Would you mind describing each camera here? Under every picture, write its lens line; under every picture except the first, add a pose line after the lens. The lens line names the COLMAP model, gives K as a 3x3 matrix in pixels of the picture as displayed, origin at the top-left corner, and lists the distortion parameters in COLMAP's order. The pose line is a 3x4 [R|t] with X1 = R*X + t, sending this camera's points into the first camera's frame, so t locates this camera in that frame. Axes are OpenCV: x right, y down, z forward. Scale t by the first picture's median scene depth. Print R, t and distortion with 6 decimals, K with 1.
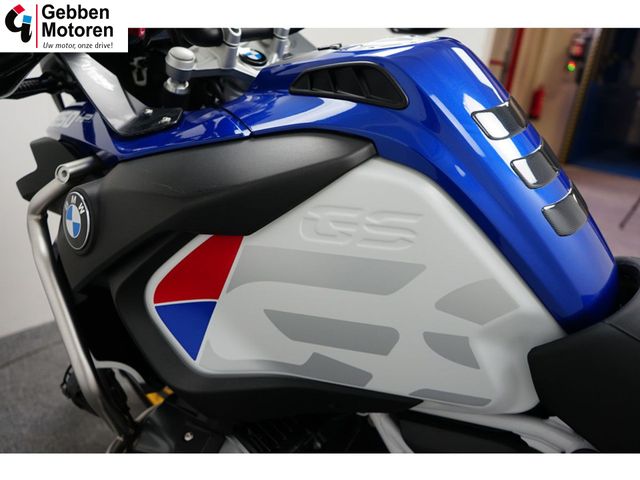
lens RADIAL K [[508.2, 0, 320.0], [0, 508.2, 240.0], [0, 0, 1]] dist [-0.003722, -0.000266]
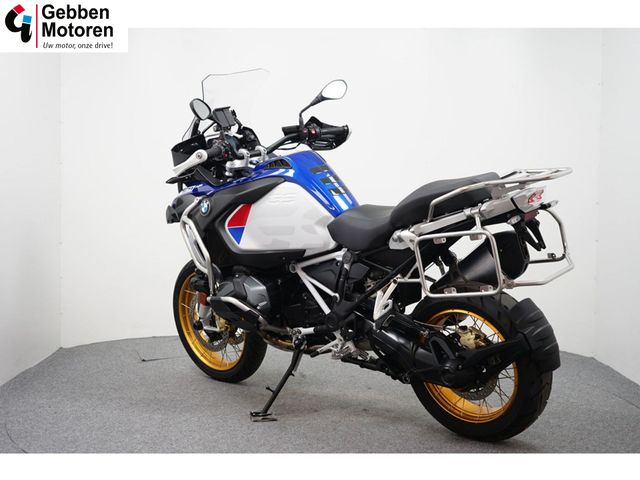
lens RADIAL K [[939.2, 0, 320.0], [0, 939.2, 240.0], [0, 0, 1]] dist [0.003836, 0.001524]
pose [[0.994452, -0.076448, -0.072249, 0.793703], [0.051221, 0.951873, -0.302184, 2.257851], [0.091873, 0.296807, 0.950508, -5.222950]]
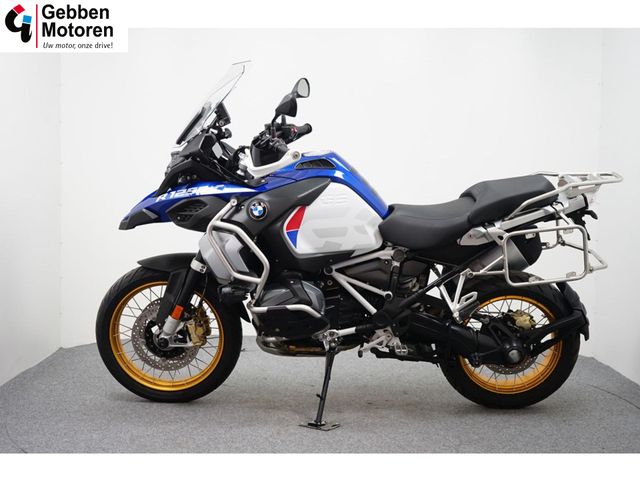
lens RADIAL K [[939.2, 0, 320.0], [0, 939.2, 240.0], [0, 0, 1]] dist [0.003836, 0.001524]
pose [[0.800657, -0.120677, 0.586844, -3.844083], [0.271358, 0.946319, -0.175627, 1.350937], [-0.534148, 0.299862, 0.790423, -4.062252]]
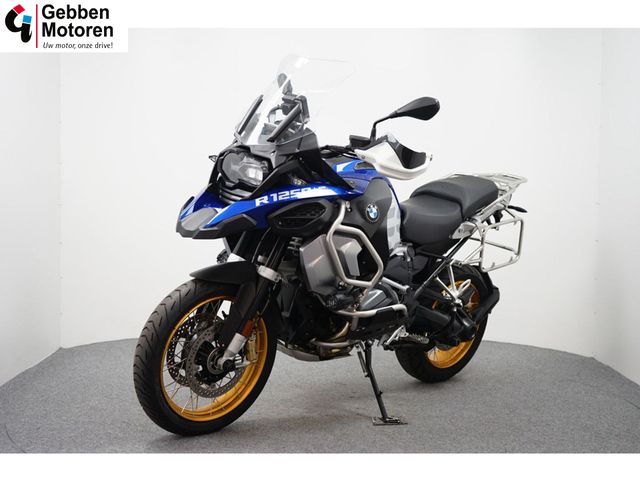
lens RADIAL K [[939.2, 0, 320.0], [0, 939.2, 240.0], [0, 0, 1]] dist [0.003836, 0.001524]
pose [[0.113416, -0.152257, 0.981812, -6.584547], [0.349513, 0.931139, 0.104024, -0.632573], [-0.930042, 0.331358, 0.158822, 0.429321]]
